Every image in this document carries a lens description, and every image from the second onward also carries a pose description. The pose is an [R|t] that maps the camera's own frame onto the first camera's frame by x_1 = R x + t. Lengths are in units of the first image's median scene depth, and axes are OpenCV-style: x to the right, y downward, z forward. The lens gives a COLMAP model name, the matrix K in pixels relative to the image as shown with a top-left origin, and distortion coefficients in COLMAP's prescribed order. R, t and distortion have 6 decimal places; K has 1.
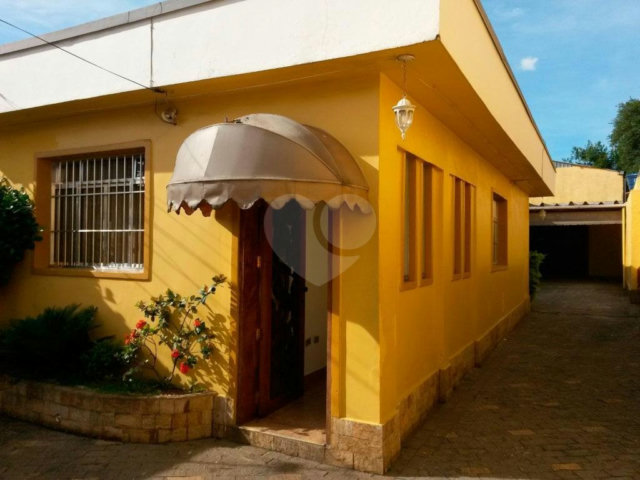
lens RADIAL K [[490.6, 0, 320.2], [0, 490.6, 218.9], [0, 0, 1]] dist [0.079423, -0.059351]
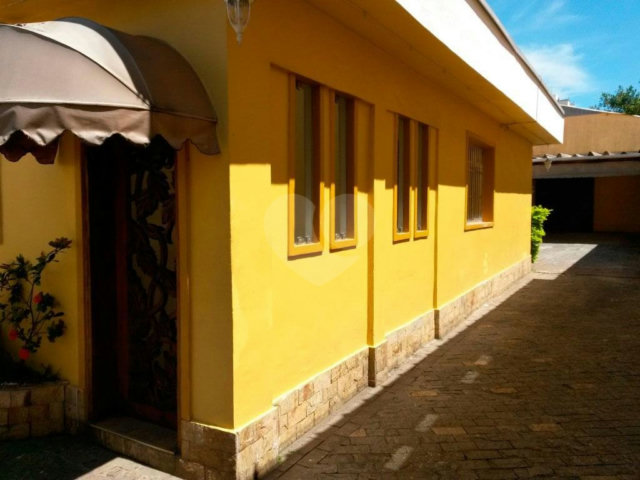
lens RADIAL K [[490.6, 0, 320.2], [0, 490.6, 218.9], [0, 0, 1]] dist [0.079423, -0.059351]
pose [[0.998508, -0.005999, -0.054282, 0.221119], [0.010585, 0.996359, 0.084594, 0.017641], [0.053577, -0.085042, 0.994936, 0.204342]]
